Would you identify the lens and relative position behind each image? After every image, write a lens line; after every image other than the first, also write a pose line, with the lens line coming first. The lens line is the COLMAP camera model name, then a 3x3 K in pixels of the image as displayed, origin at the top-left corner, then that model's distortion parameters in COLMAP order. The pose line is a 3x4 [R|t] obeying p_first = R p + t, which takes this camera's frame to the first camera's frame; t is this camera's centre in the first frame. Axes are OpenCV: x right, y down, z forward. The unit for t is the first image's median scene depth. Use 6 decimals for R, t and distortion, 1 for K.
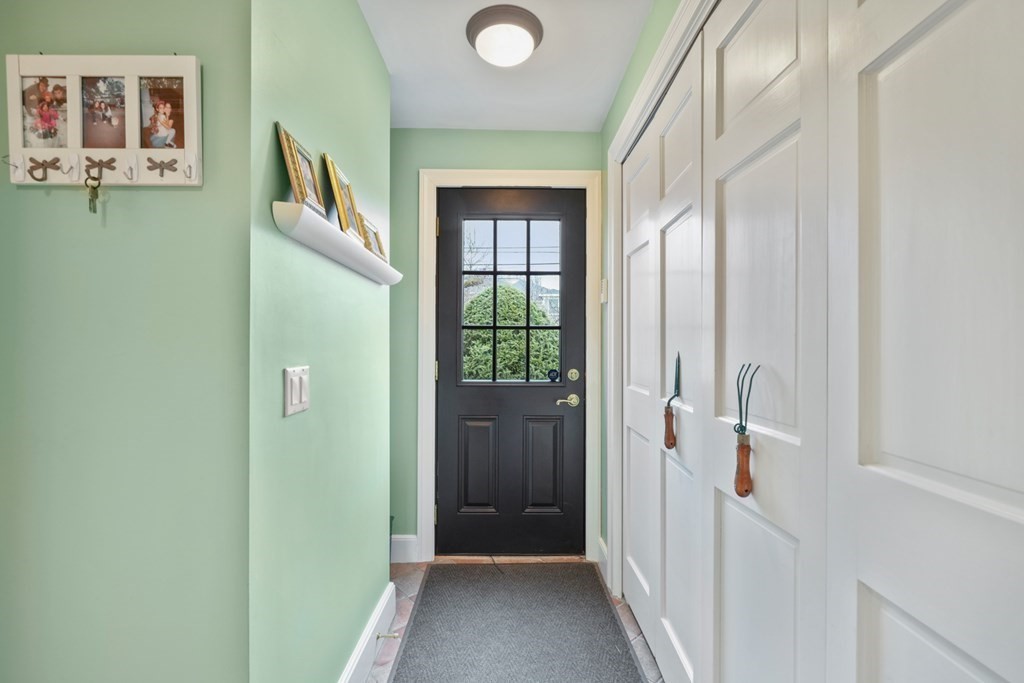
lens RADIAL K [[444.0, 0, 511.7], [0, 444.0, 345.5], [0, 0, 1]] dist [0.001210, 0.000022]
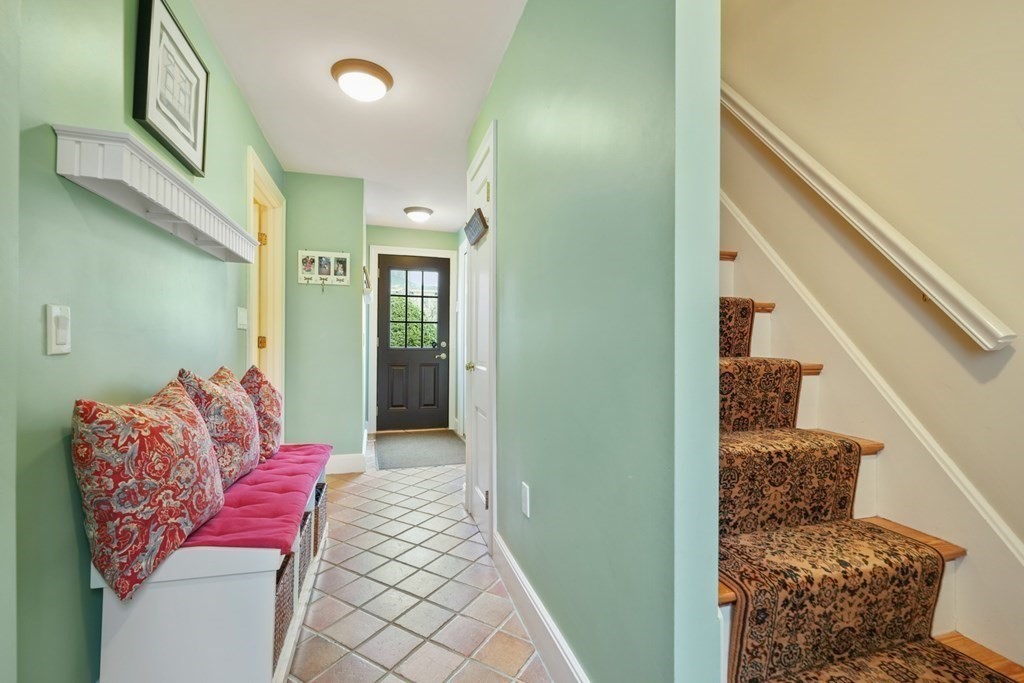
lens RADIAL K [[444.0, 0, 510.5], [0, 444.0, 339.6], [0, 0, 1]] dist [0.001210, 0.000022]
pose [[0.958954, 0.007231, 0.283471, -0.163610], [-0.006671, 0.999973, -0.002941, 0.046712], [-0.283484, 0.000929, 0.958976, -1.180868]]
